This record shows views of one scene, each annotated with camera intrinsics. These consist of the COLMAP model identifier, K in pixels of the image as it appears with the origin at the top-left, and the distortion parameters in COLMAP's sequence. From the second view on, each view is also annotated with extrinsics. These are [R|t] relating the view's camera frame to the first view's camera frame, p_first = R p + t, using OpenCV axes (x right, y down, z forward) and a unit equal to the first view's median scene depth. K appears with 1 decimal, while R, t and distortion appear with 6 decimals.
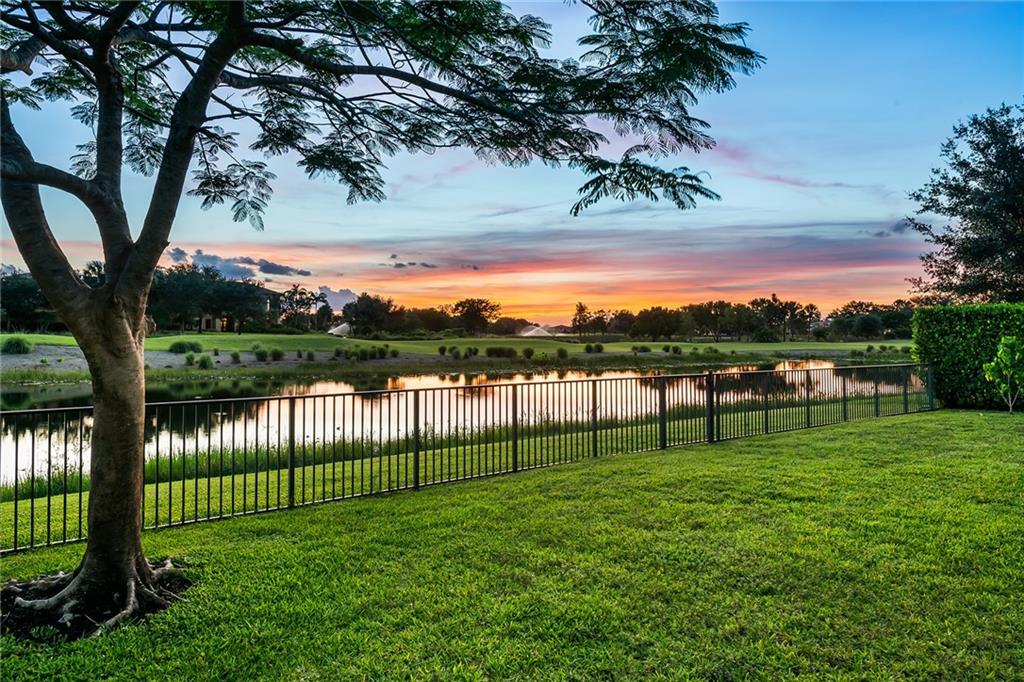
lens RADIAL K [[677.3, 0, 515.0], [0, 677.3, 331.2], [0, 0, 1]] dist [0.019683, -0.007087]
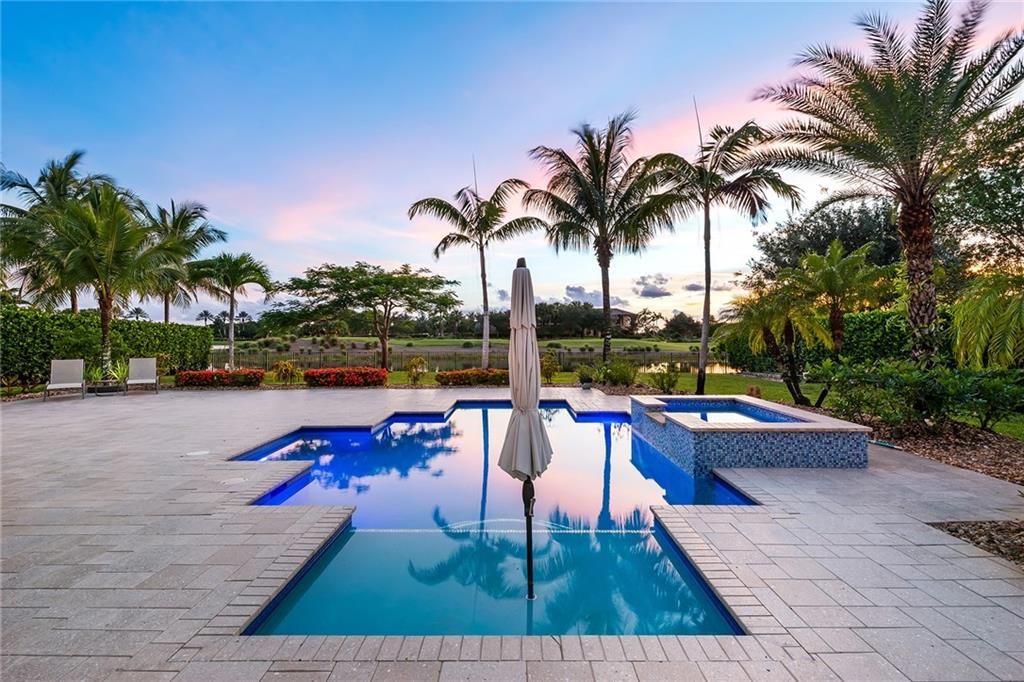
lens RADIAL K [[455.8, 0, 514.0], [0, 455.8, 333.6], [0, 0, 1]] dist [0.003634, -0.001429]
pose [[0.780308, -0.012401, -0.625273, 0.224676], [0.008924, 0.999922, -0.008694, -0.001504], [0.625332, 0.001204, 0.780358, -0.127231]]
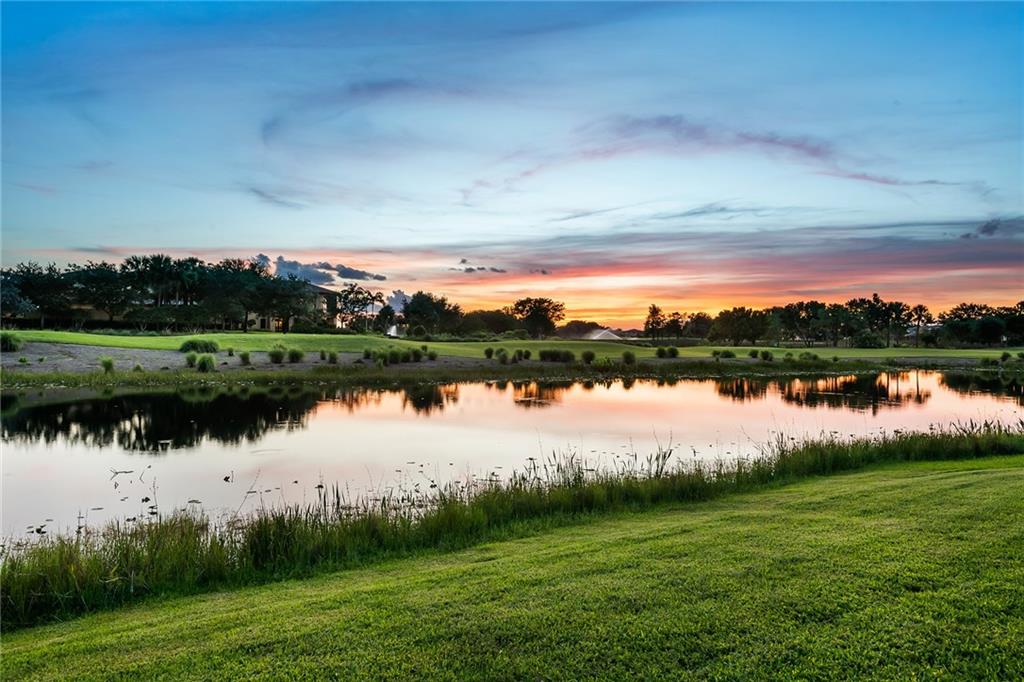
lens RADIAL K [[677.3, 0, 508.0], [0, 677.3, 302.2], [0, 0, 1]] dist [0.019683, -0.007087]
pose [[0.993421, 0.001555, -0.114508, 0.014715], [-0.007101, 0.998820, -0.048043, 0.004195], [0.114298, 0.048540, 0.992260, 0.122843]]
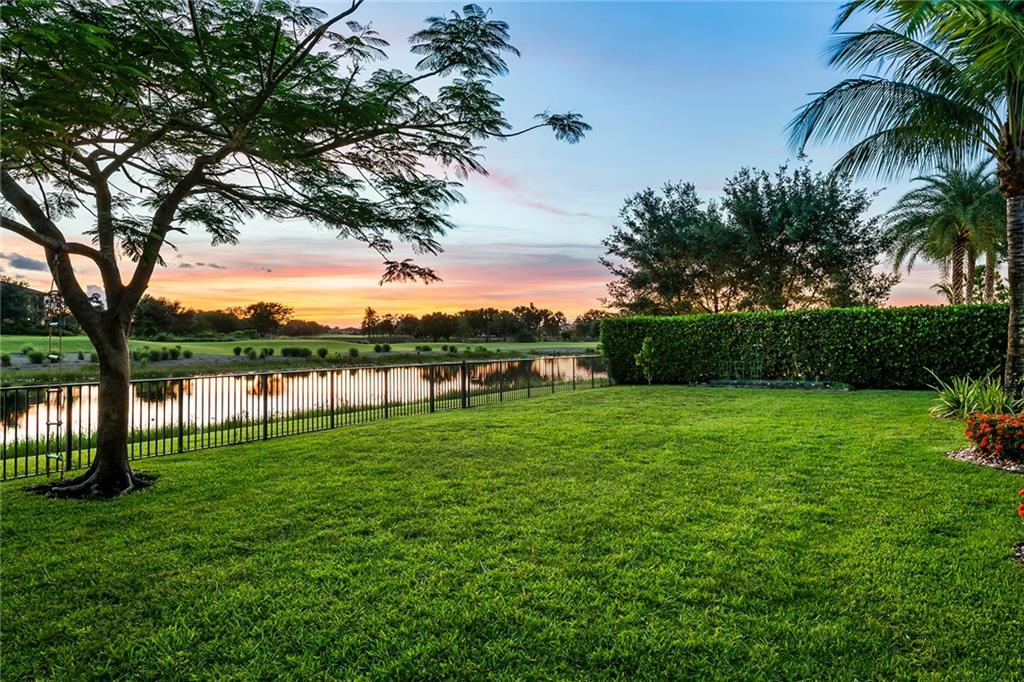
lens RADIAL K [[607.6, 0, 525.2], [0, 607.6, 333.3], [0, 0, 1]] dist [0.003979, -0.006535]
pose [[0.940095, 0.000704, 0.340912, -0.006739], [-0.000872, 1.000000, 0.000341, -0.000410], [-0.340911, -0.000618, 0.940095, -0.048461]]
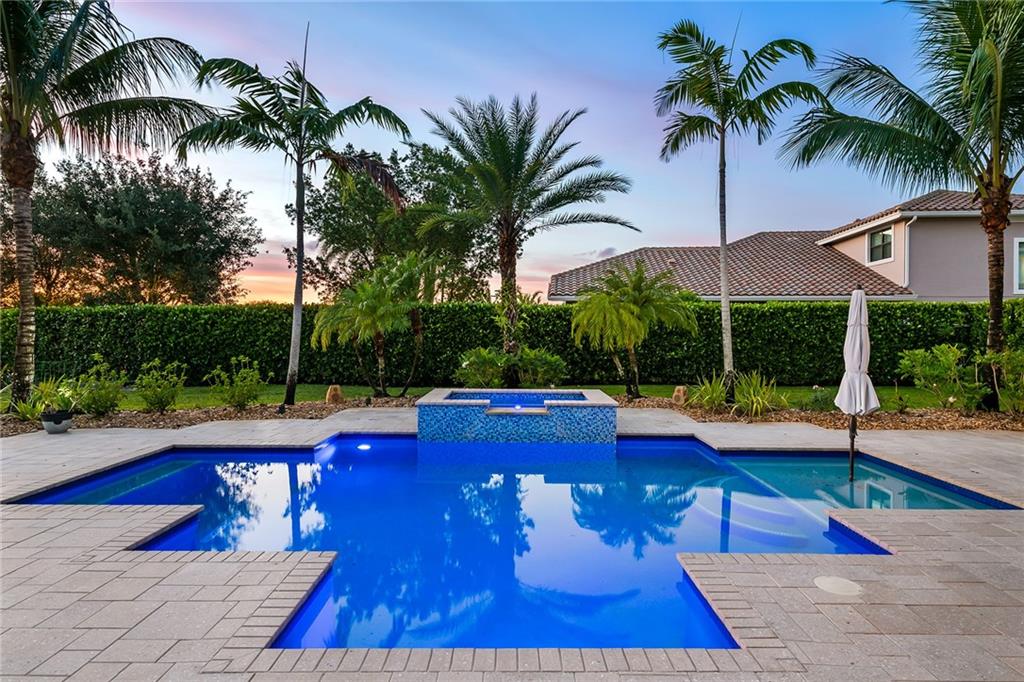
lens RADIAL K [[580.0, 0, 515.6], [0, 580.0, 333.3], [0, 0, 1]] dist [0.014516, -0.004548]
pose [[0.615843, 0.000068, 0.787869, 0.103449], [-0.005258, 0.999978, 0.004024, -0.001173], [-0.787851, -0.006621, 0.615830, -0.110668]]
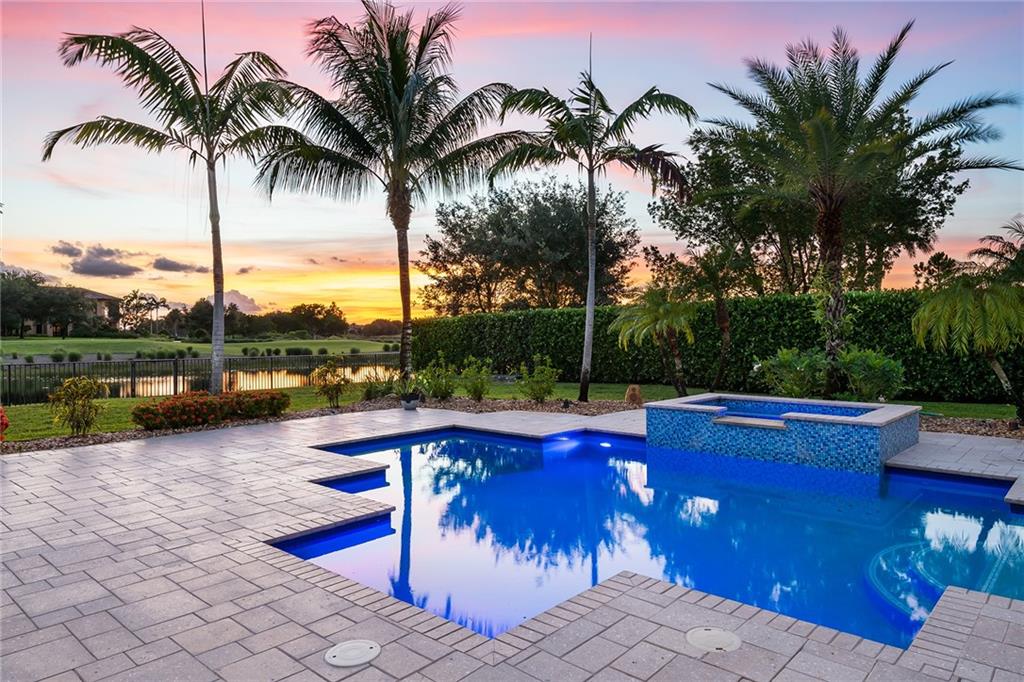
lens RADIAL K [[649.8, 0, 512.7], [0, 649.8, 330.0], [0, 0, 1]] dist [0.018474, -0.010030]
pose [[0.985472, -0.009523, 0.169572, 0.134094], [0.009940, 0.999949, -0.001612, -0.001039], [-0.169548, 0.003274, 0.985517, -0.139716]]
